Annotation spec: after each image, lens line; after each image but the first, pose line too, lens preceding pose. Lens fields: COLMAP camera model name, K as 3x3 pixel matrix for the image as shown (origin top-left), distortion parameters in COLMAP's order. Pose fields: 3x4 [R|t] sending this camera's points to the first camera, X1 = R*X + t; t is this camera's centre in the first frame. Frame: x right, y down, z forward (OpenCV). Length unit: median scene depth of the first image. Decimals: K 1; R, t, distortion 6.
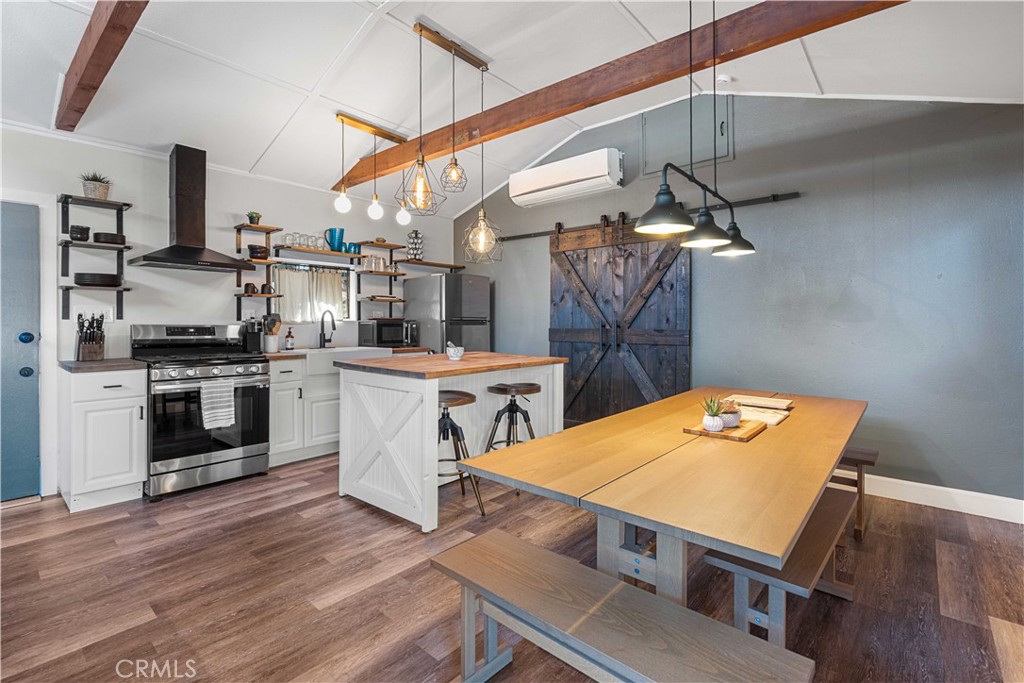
lens RADIAL K [[472.4, 0, 513.6], [0, 472.4, 320.9], [0, 0, 1]] dist [-0.000867, 0.000027]
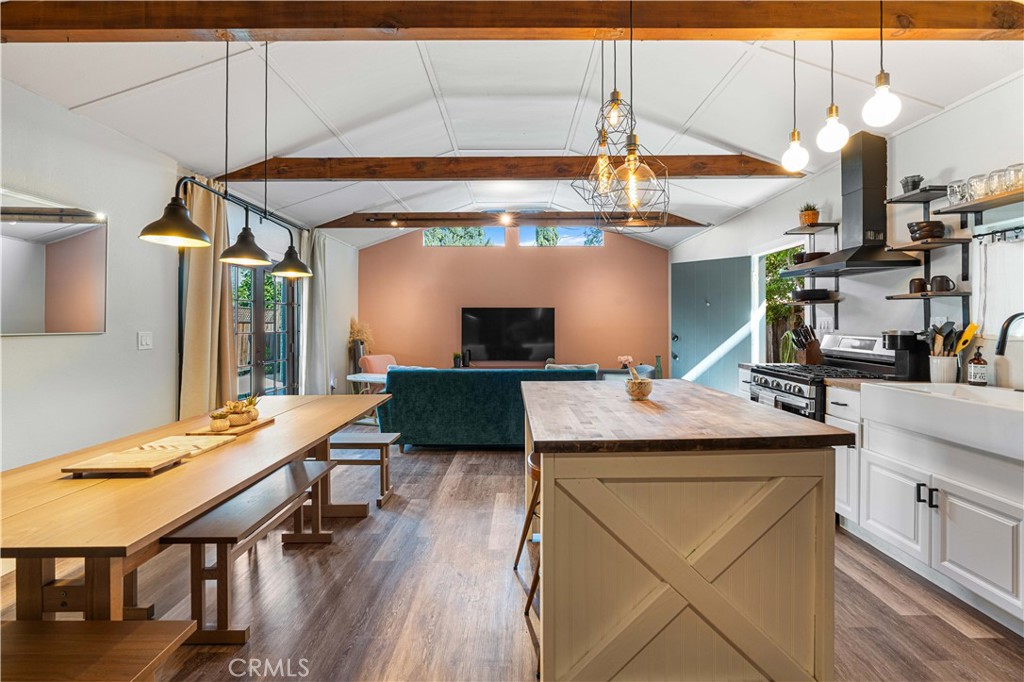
lens RADIAL K [[472.4, 0, 513.6], [0, 472.4, 320.4], [0, 0, 1]] dist [-0.000867, 0.000027]
pose [[-0.757931, -0.004001, -0.652322, 0.417391], [-0.001352, 0.999989, -0.004563, -0.018987], [0.652333, -0.002577, -0.757928, 1.413806]]
